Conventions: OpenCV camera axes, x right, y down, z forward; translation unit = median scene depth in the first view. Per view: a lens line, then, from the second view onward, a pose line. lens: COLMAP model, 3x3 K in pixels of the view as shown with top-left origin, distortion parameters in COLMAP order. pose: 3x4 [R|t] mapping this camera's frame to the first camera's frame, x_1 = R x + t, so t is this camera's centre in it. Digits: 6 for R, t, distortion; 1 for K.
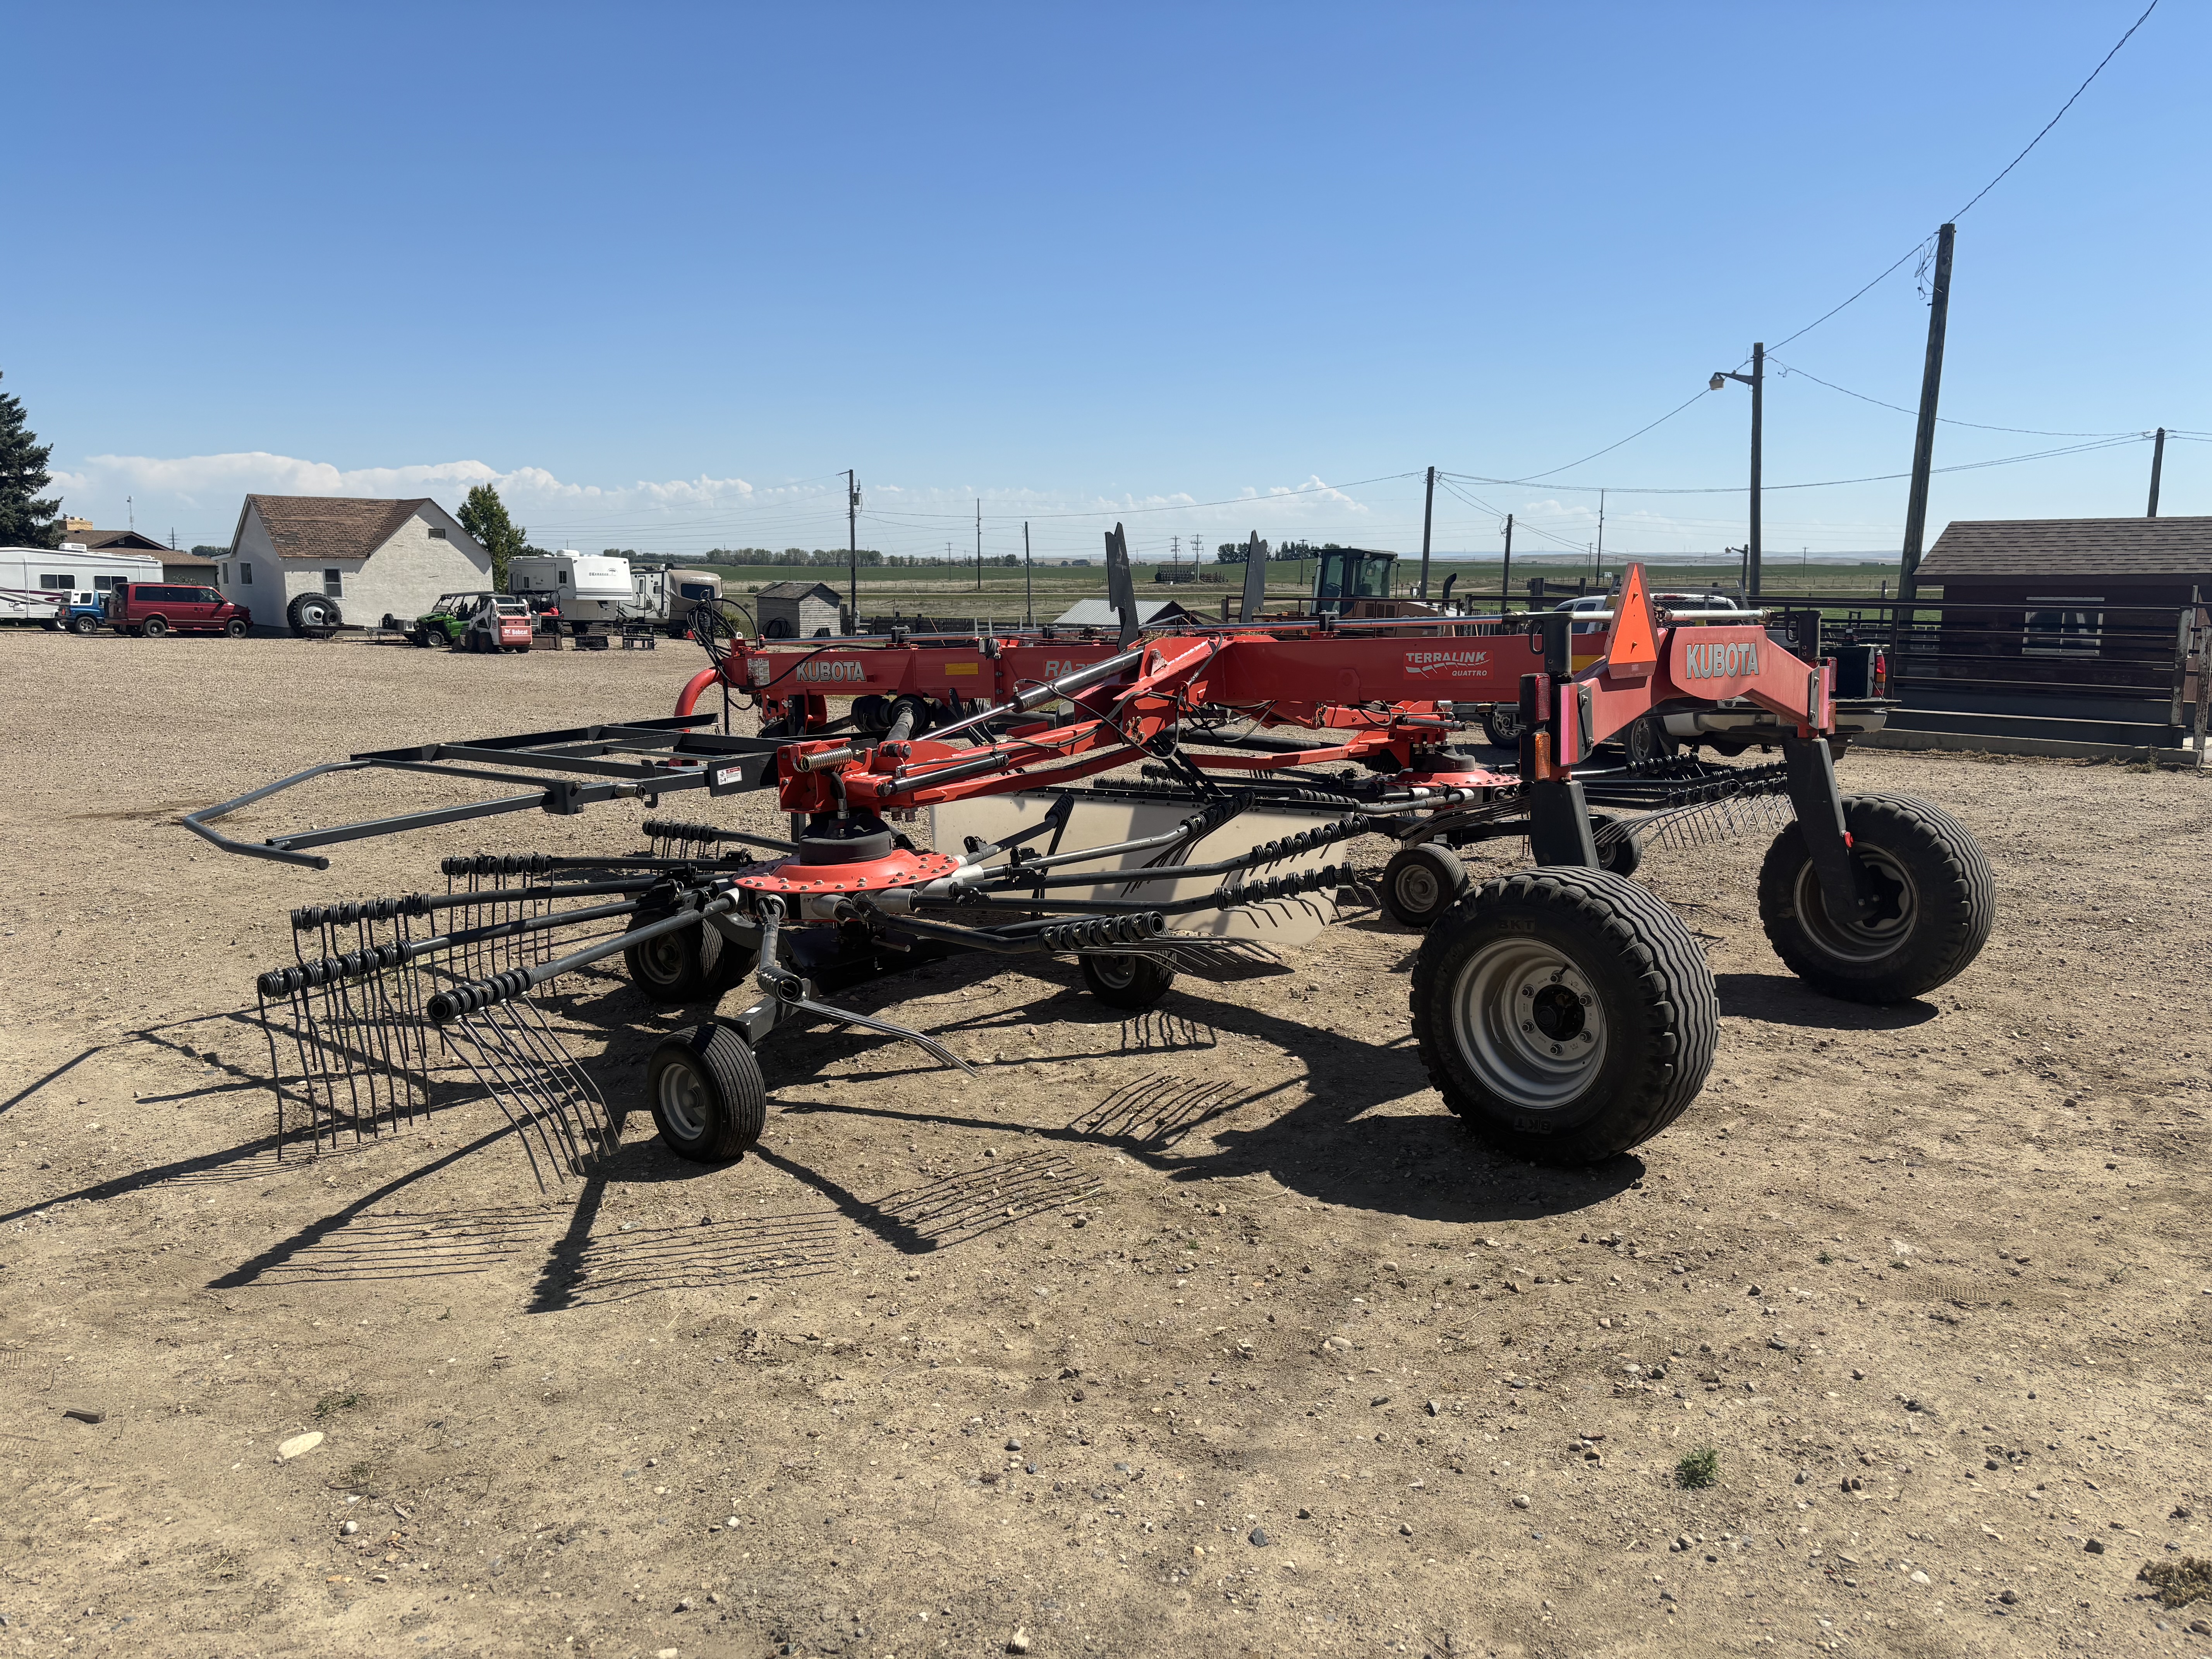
lens RADIAL K [[1637.9, 0, 1095.8], [0, 1637.9, 842.1], [0, 0, 1]] dist [0.037131, -0.043750]
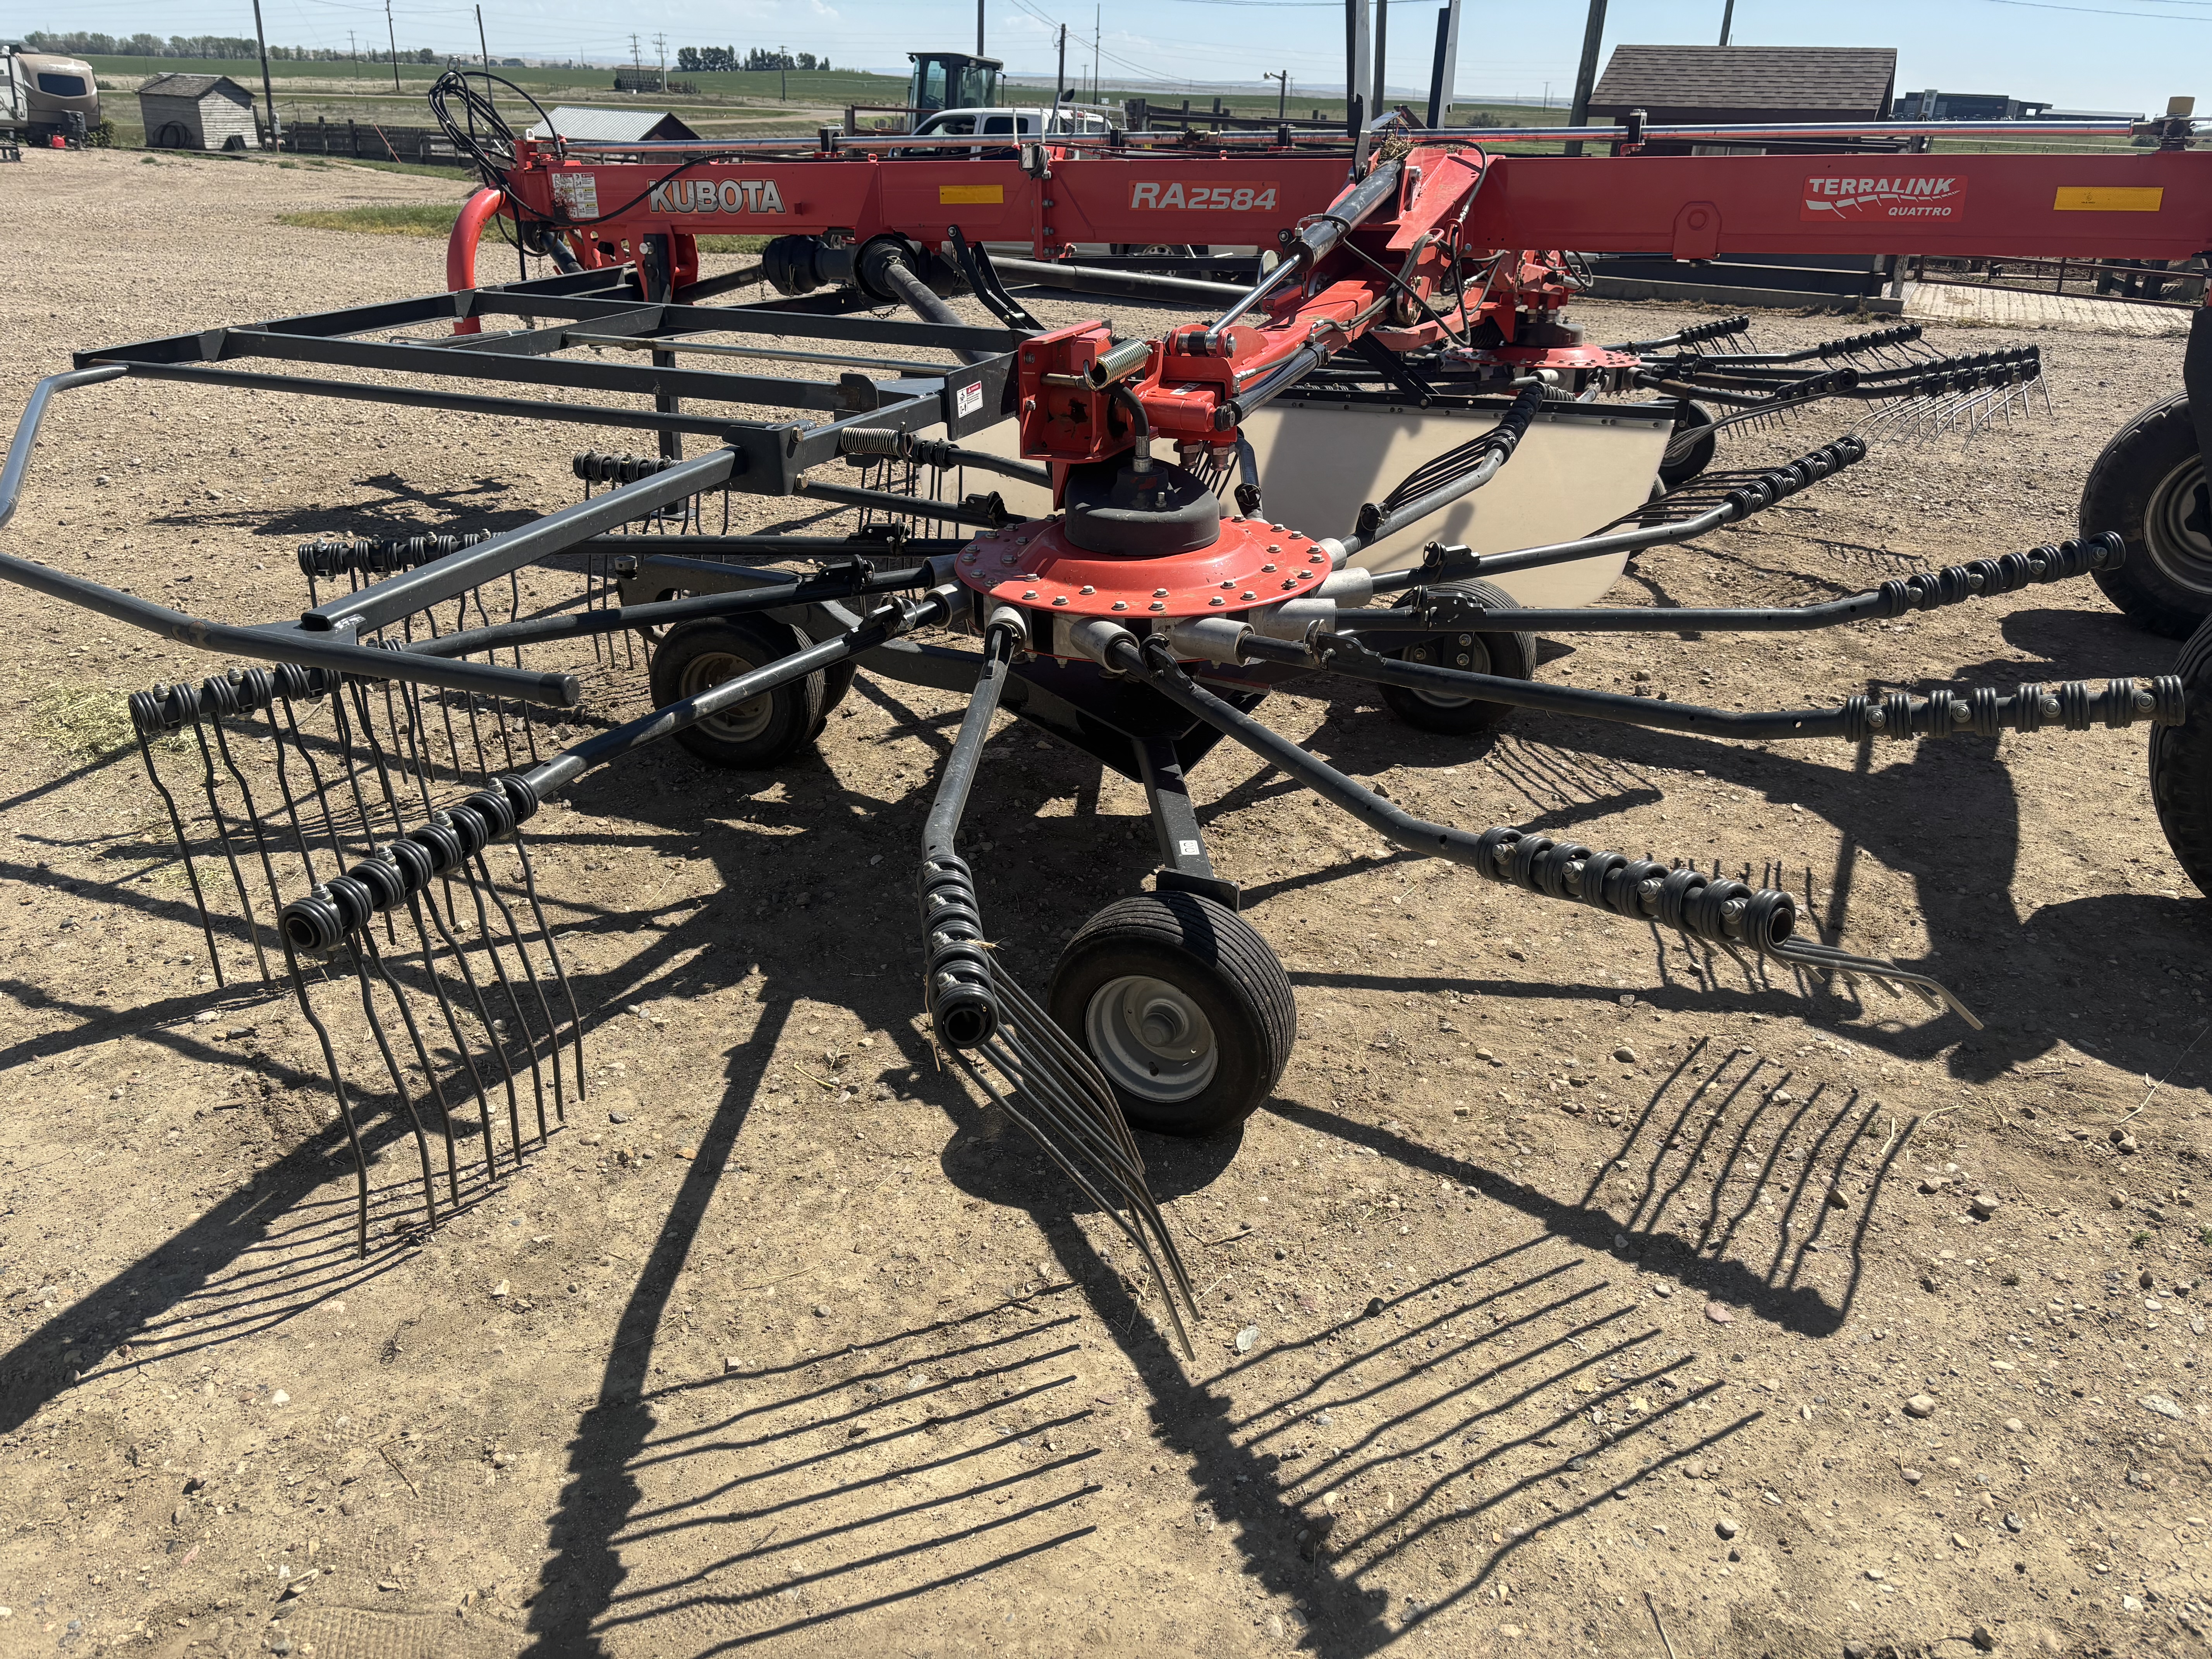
lens RADIAL K [[1637.9, 0, 1095.8], [0, 1637.9, 842.1], [0, 0, 1]] dist [0.037131, -0.043750]
pose [[0.956514, -0.094739, 0.275872, -0.308757], [0.018529, 0.963608, 0.266675, -0.038572], [-0.291097, -0.249967, 0.923460, 0.388976]]
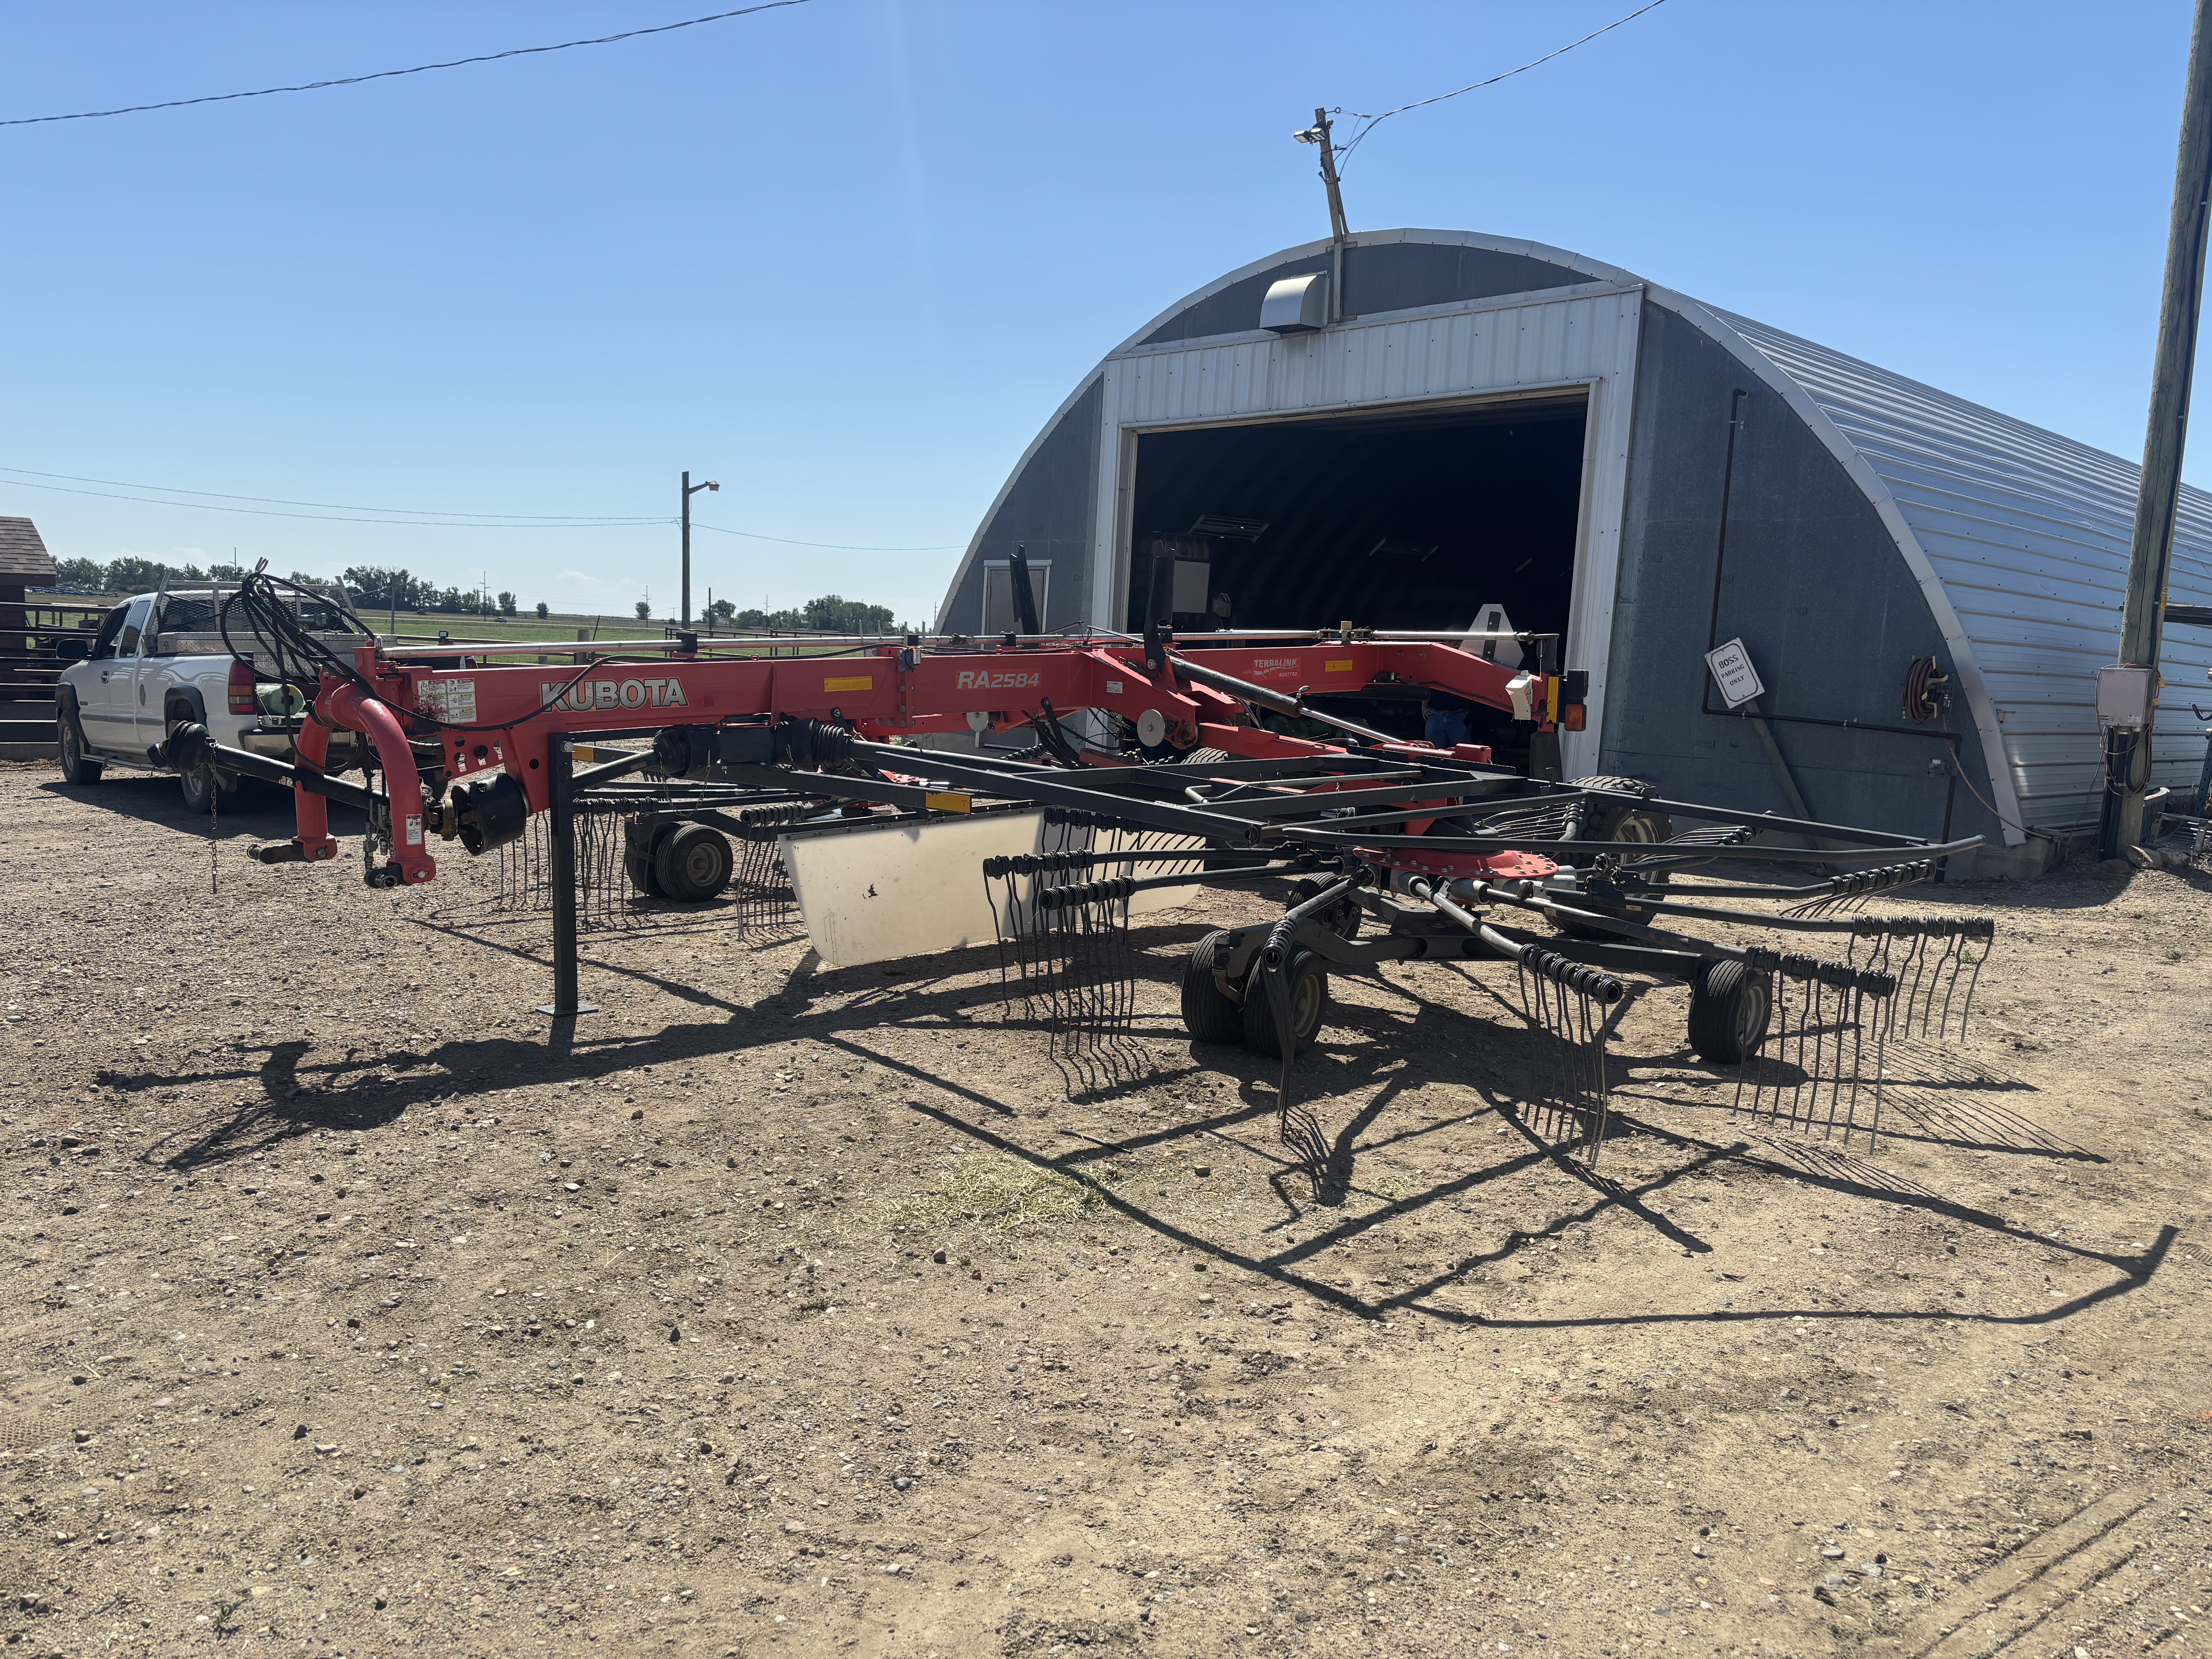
lens RADIAL K [[1637.9, 0, 1095.8], [0, 1637.9, 842.1], [0, 0, 1]] dist [0.037131, -0.043750]
pose [[0.078088, -0.119866, 0.989714, -1.163715], [0.113951, 0.987313, 0.110585, -0.133140], [-0.990413, 0.104144, 0.090756, 1.028648]]
